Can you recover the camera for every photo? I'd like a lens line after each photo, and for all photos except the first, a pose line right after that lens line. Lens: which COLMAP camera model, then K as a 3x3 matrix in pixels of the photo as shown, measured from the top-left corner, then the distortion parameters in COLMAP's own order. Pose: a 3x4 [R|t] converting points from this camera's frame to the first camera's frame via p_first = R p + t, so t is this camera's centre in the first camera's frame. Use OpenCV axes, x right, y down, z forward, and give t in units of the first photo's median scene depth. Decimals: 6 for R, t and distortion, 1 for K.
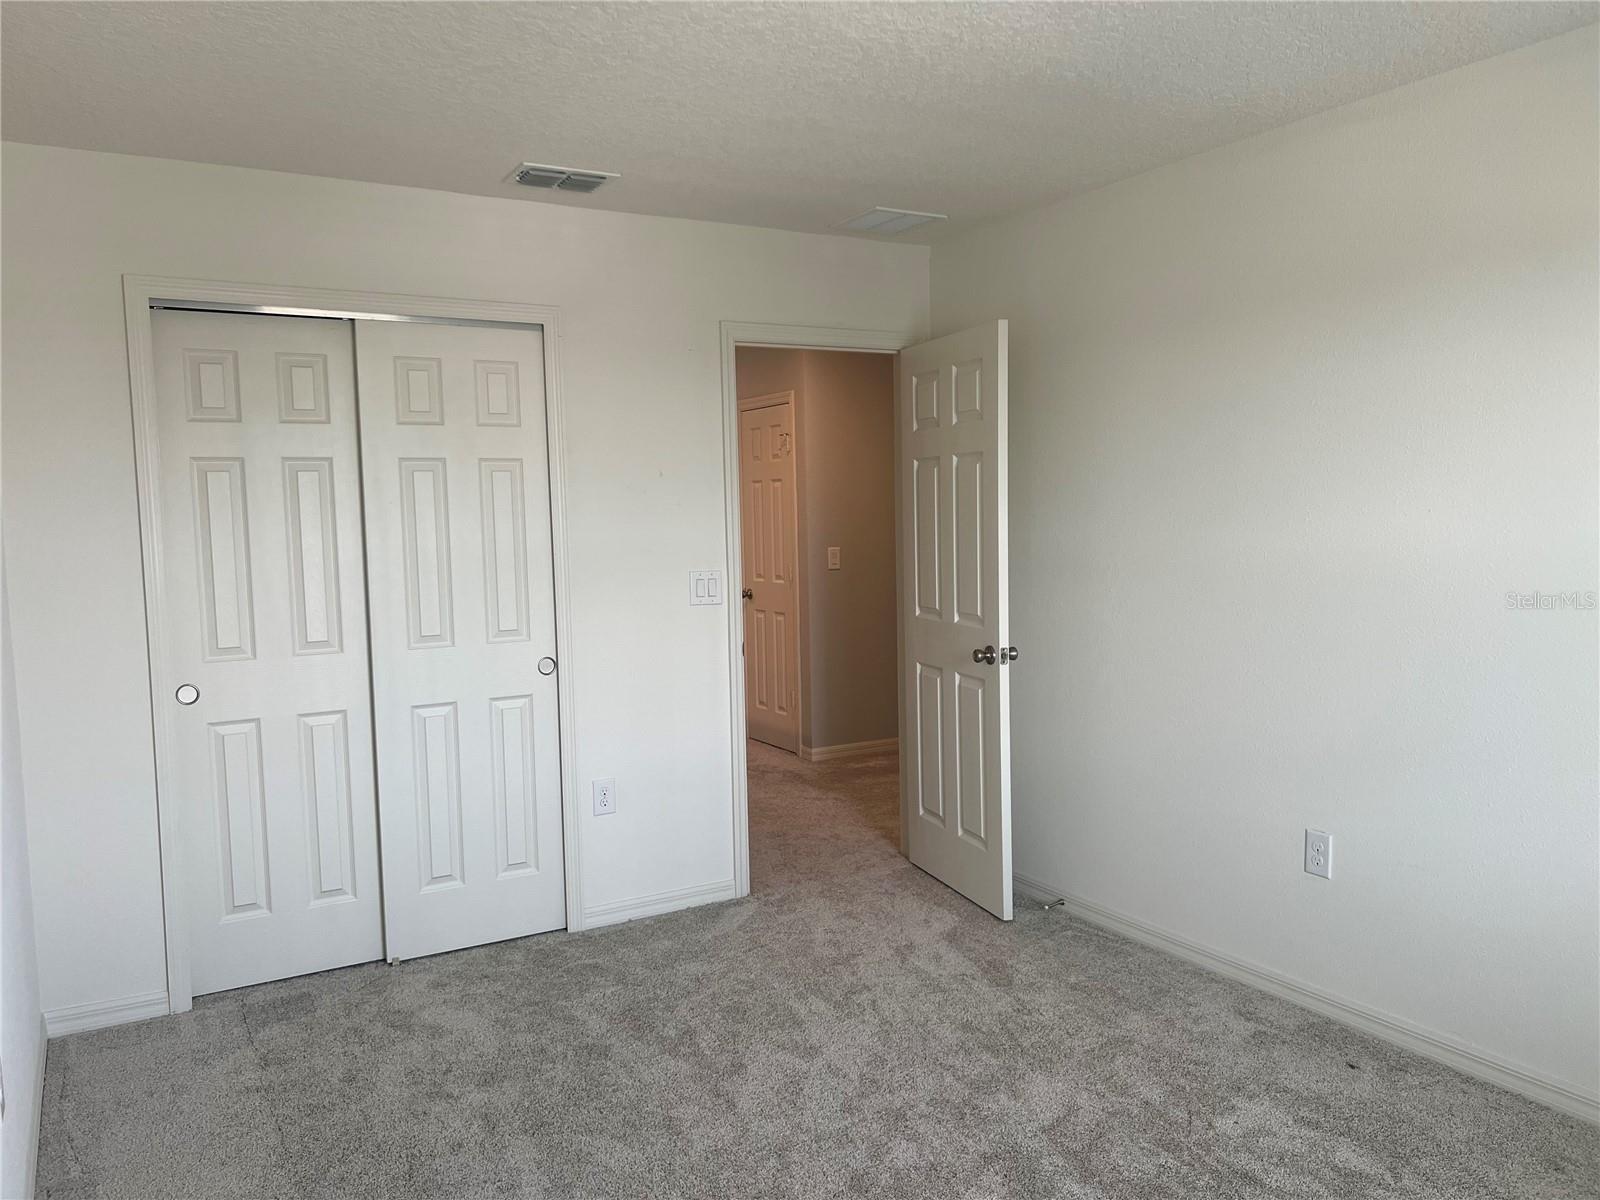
lens RADIAL K [[1198.1, 0, 793.0], [0, 1198.1, 609.9], [0, 0, 1]] dist [0.084624, -0.101316]
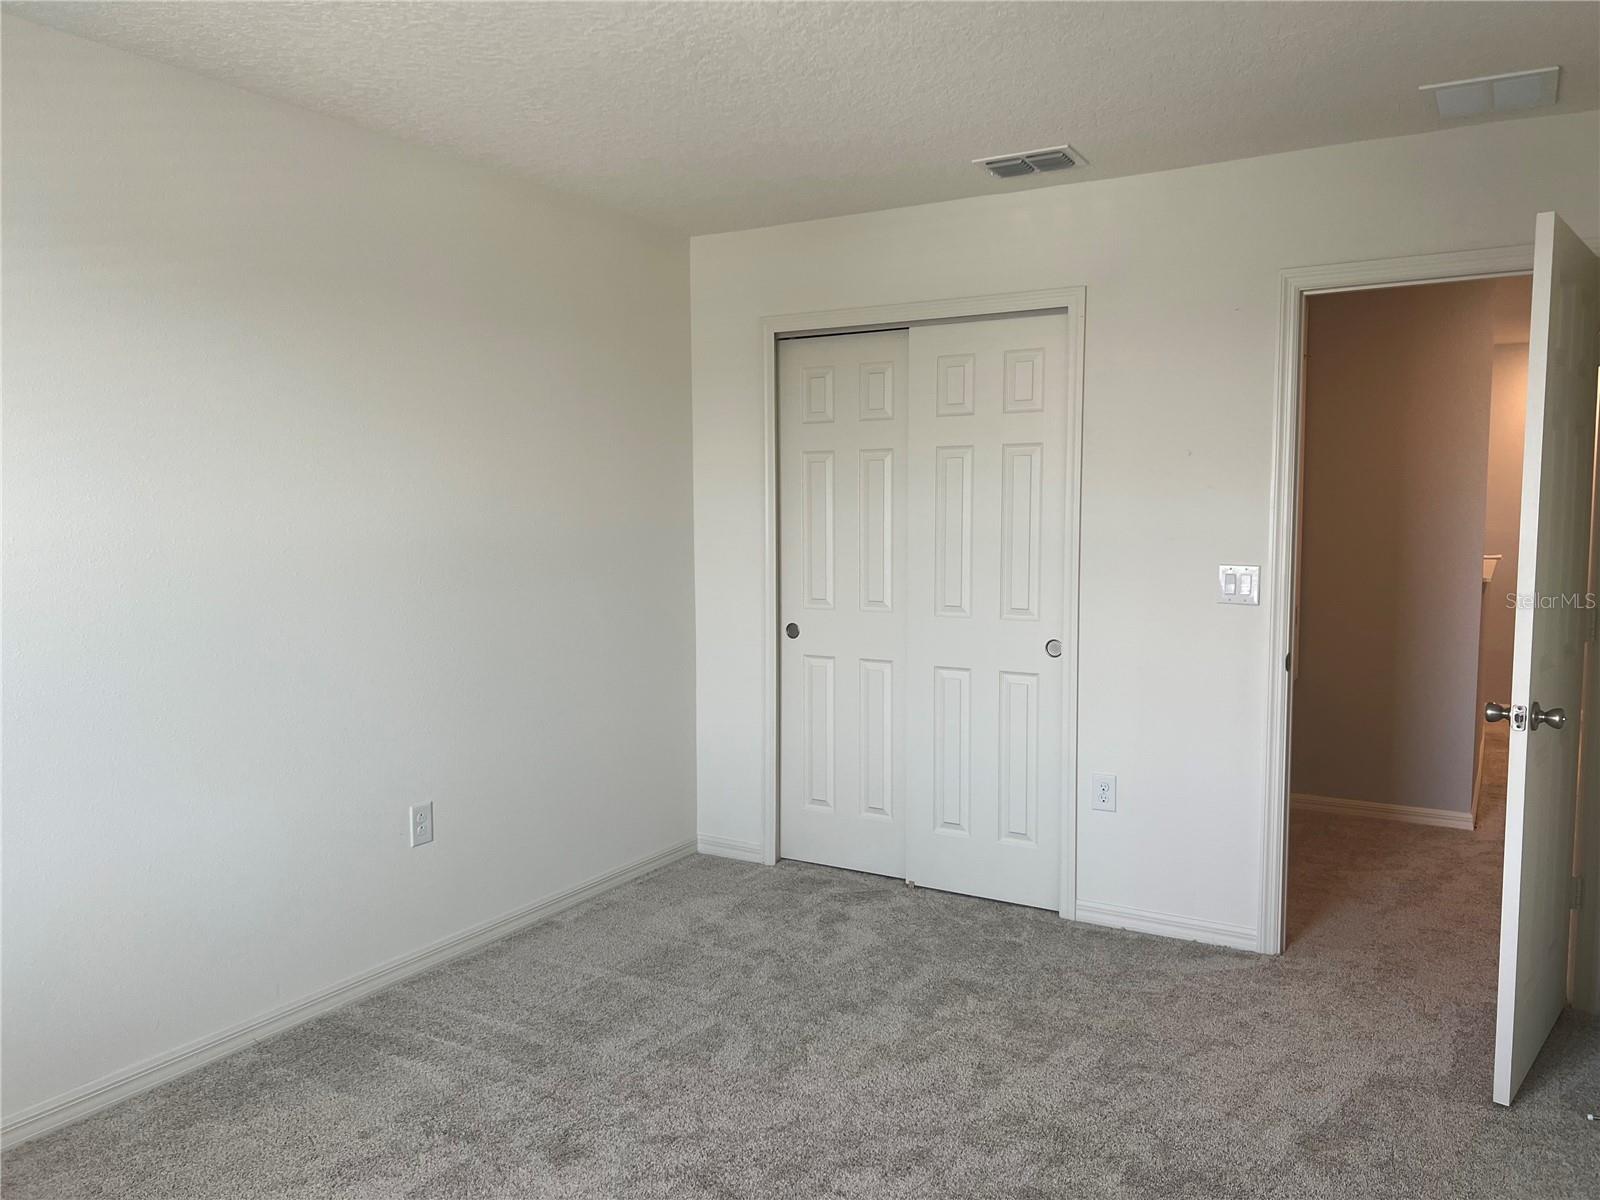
lens RADIAL K [[1198.1, 0, 793.0], [0, 1198.1, 609.9], [0, 0, 1]] dist [0.084624, -0.101316]
pose [[0.499813, 0.096414, -0.860750, 0.567234], [-0.077444, 0.994779, 0.066457, -0.036291], [0.862664, 0.033444, 0.504671, 0.312745]]
